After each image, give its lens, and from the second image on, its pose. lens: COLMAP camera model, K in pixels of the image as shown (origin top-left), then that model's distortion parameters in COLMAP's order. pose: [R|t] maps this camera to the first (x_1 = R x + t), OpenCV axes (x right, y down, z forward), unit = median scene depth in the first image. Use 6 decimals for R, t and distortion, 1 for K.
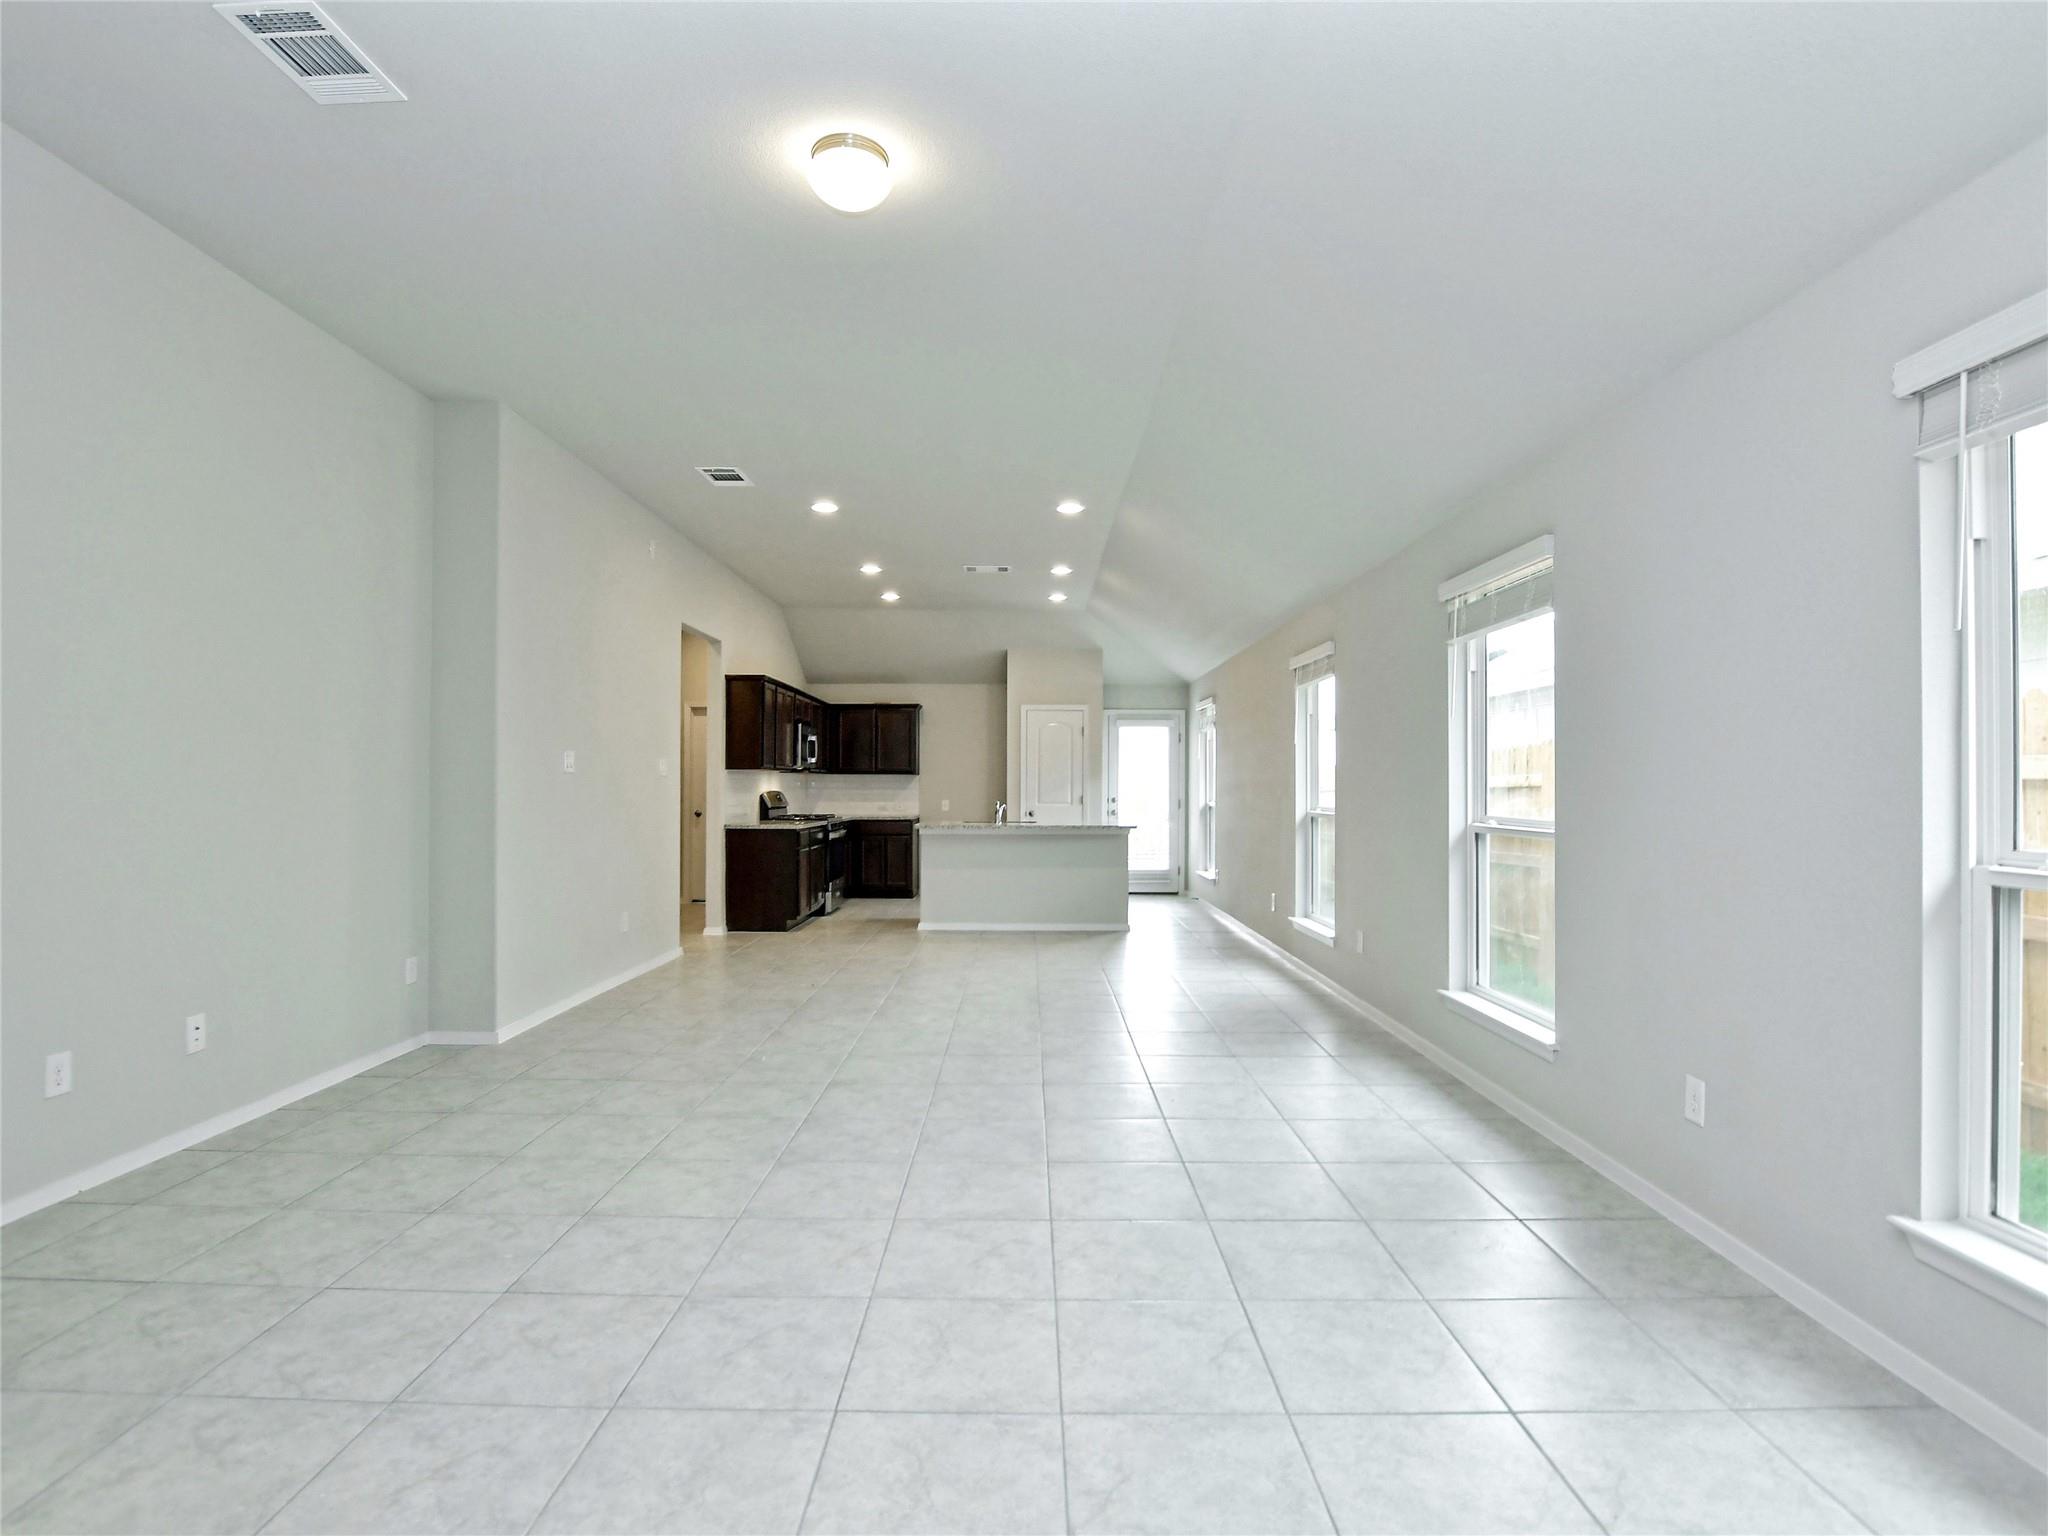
lens RADIAL K [[1005.1, 0, 1022.0], [0, 1005.1, 783.6], [0, 0, 1]] dist [-0.027803, 0.000781]
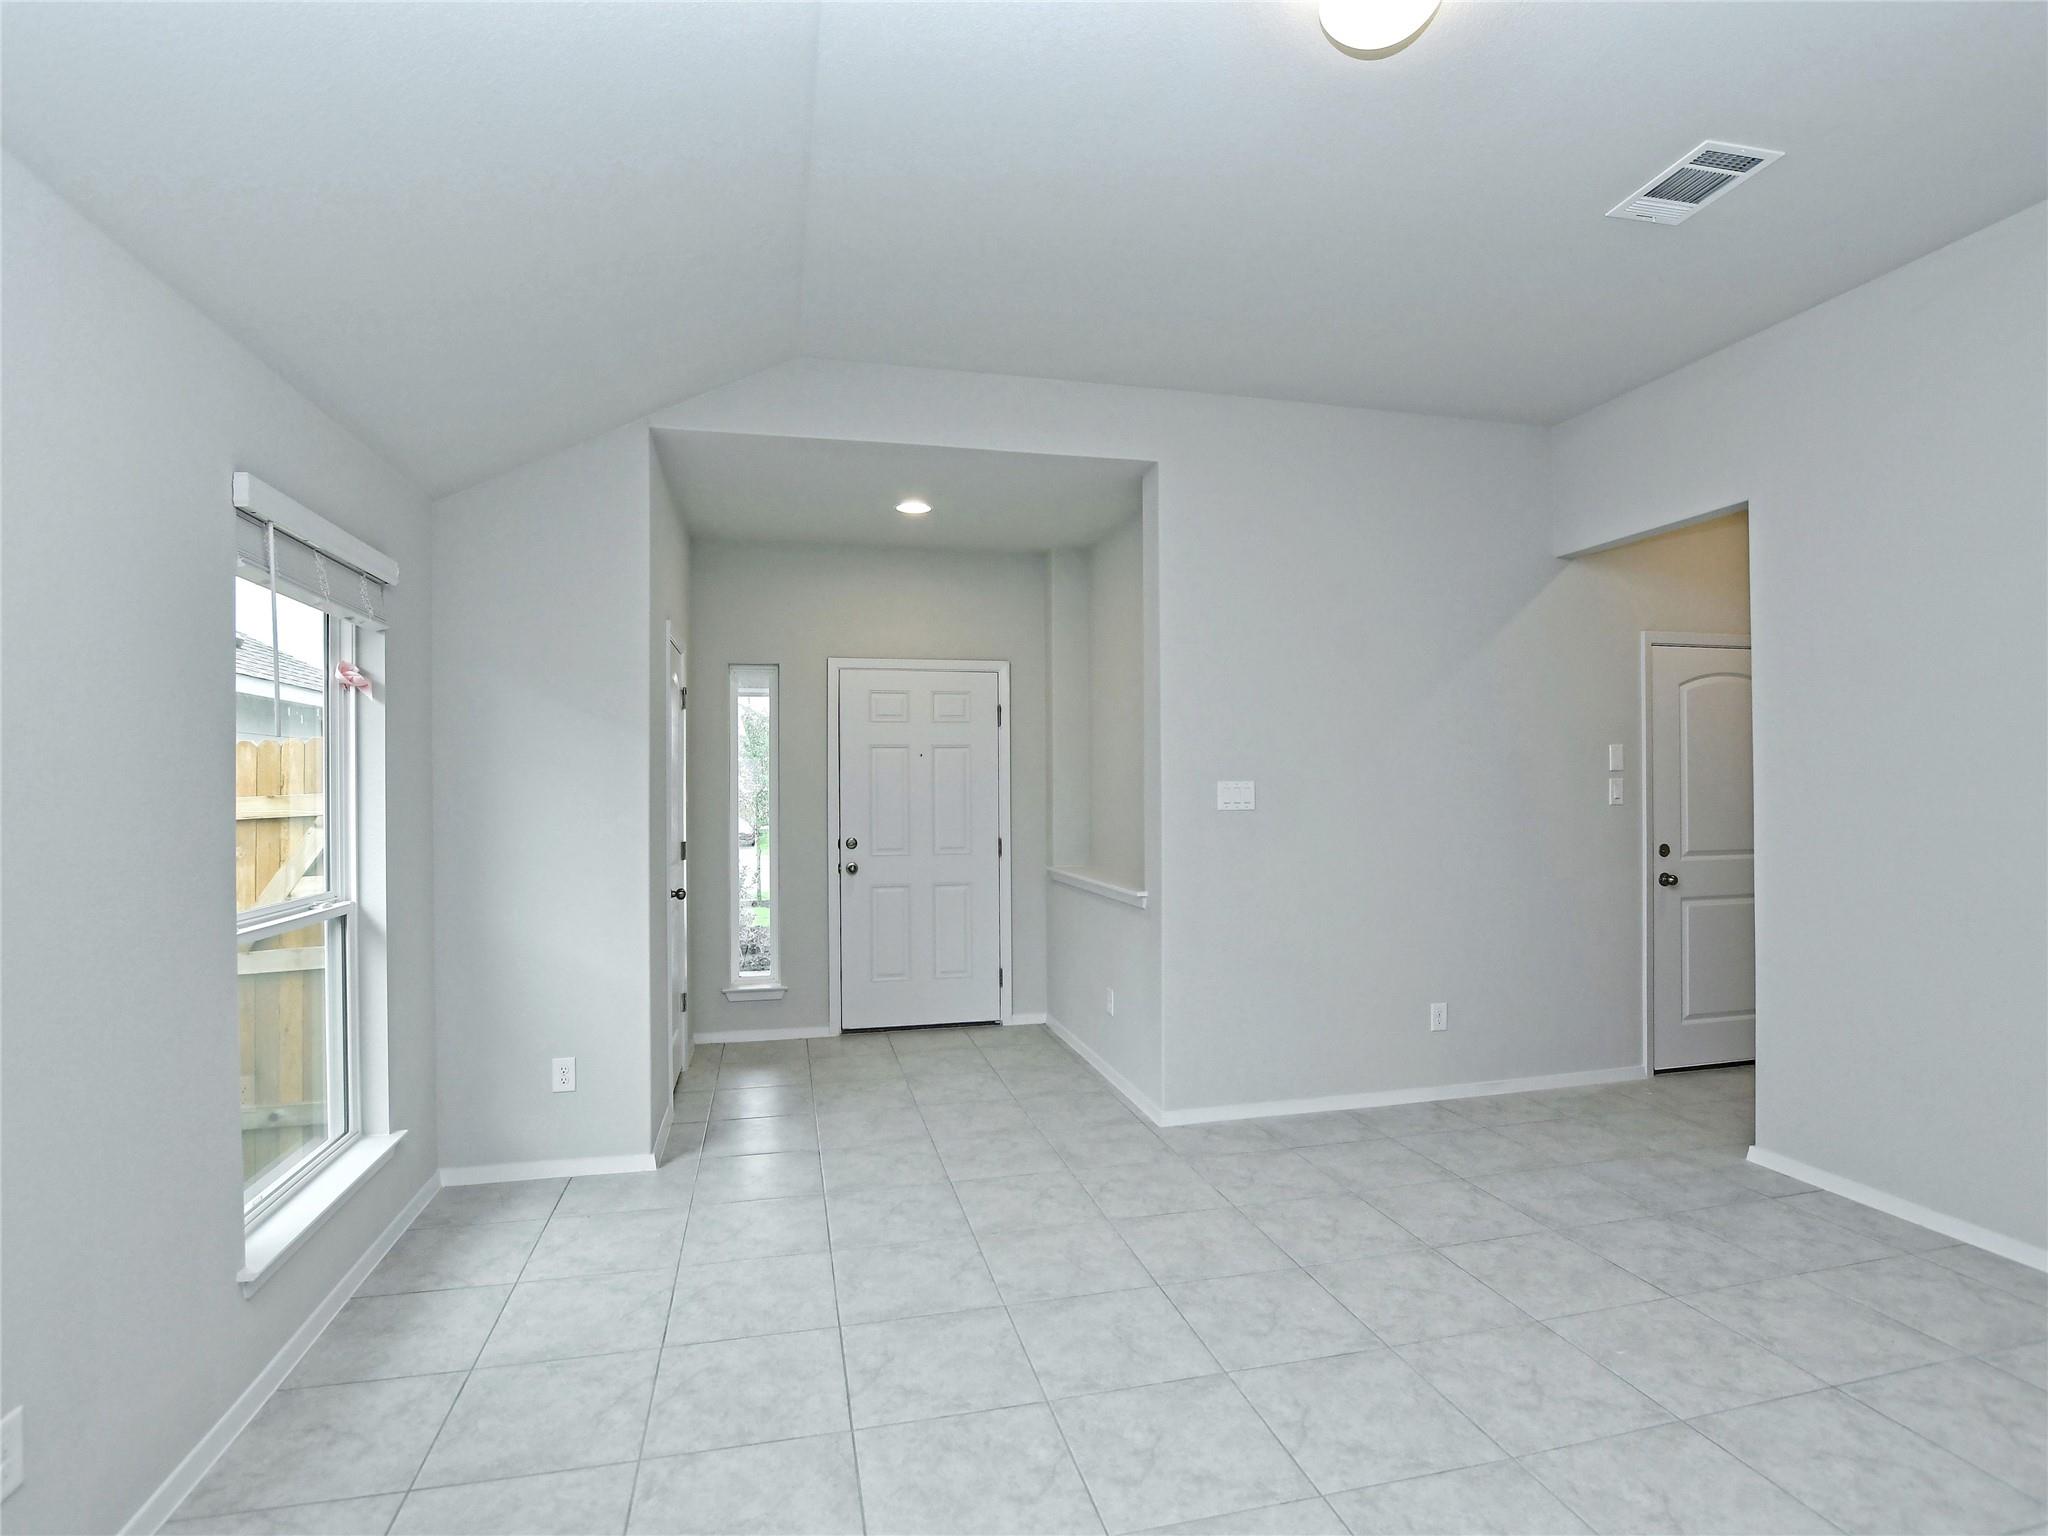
lens RADIAL K [[1005.1, 0, 1017.6], [0, 1005.1, 785.2], [0, 0, 1]] dist [-0.027803, 0.000781]
pose [[-0.971239, 0.003182, -0.238085, 0.098659], [0.005175, 0.999957, -0.007746, -0.022976], [0.238050, -0.008755, -0.971214, 0.663253]]
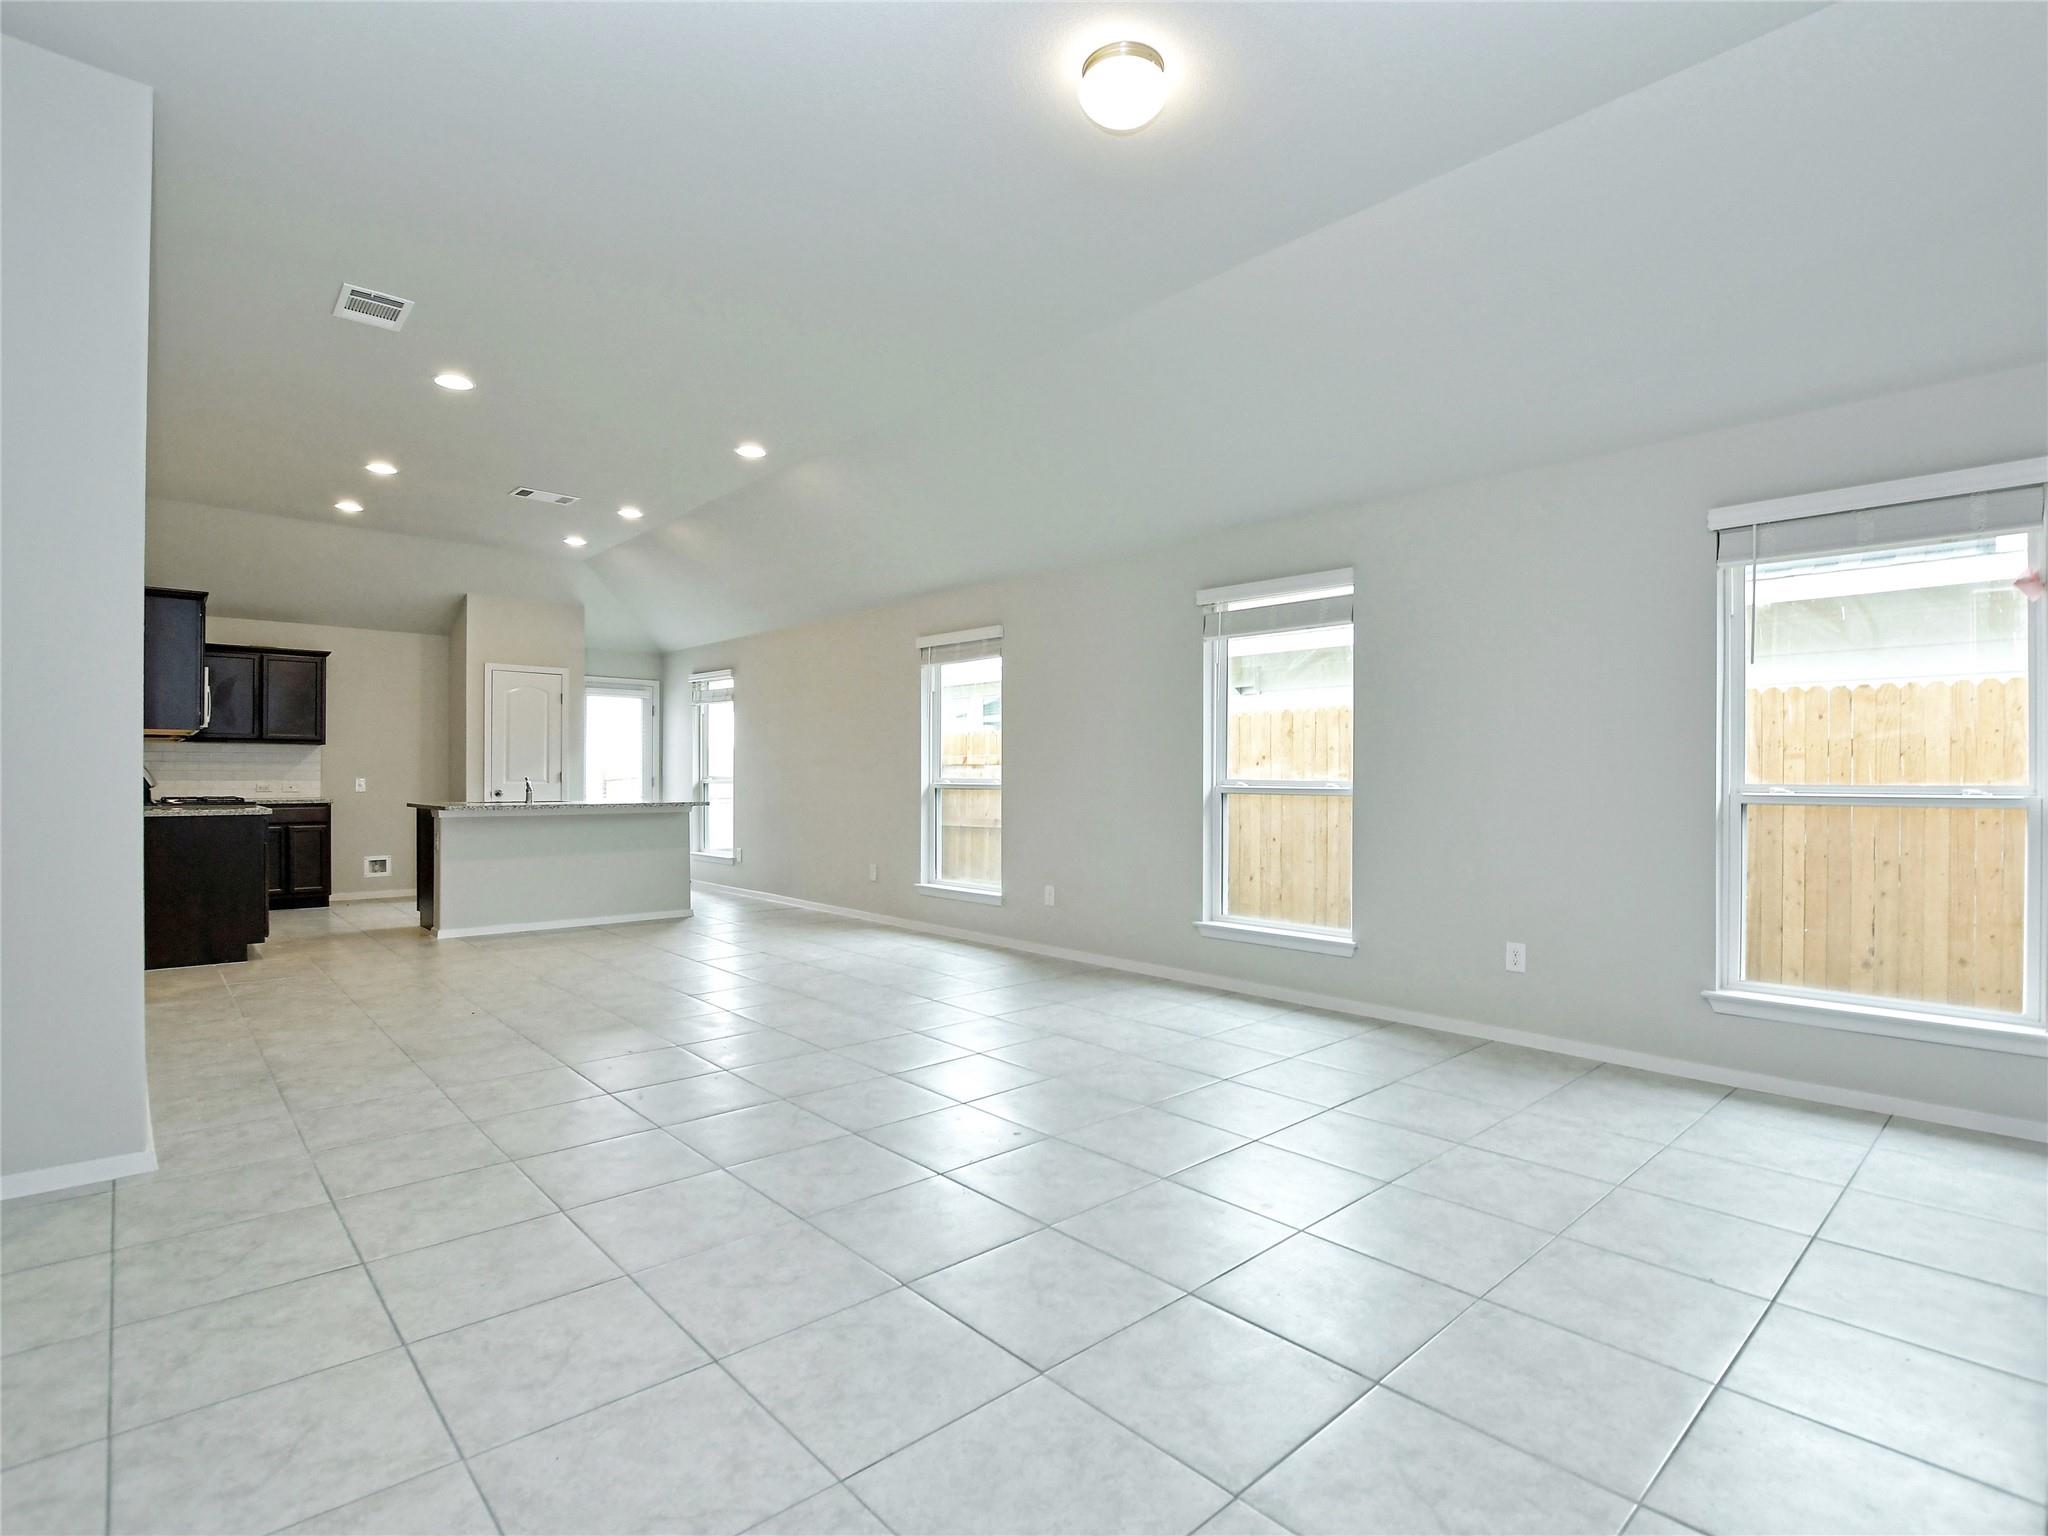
lens RADIAL K [[1005.1, 0, 1011.4], [0, 1005.1, 777.6], [0, 0, 1]] dist [-0.027803, 0.000781]
pose [[0.739043, -0.000939, 0.673658, -0.368016], [-0.004707, 0.999967, 0.006557, 0.014223], [-0.673642, -0.008017, 0.739014, 0.152998]]
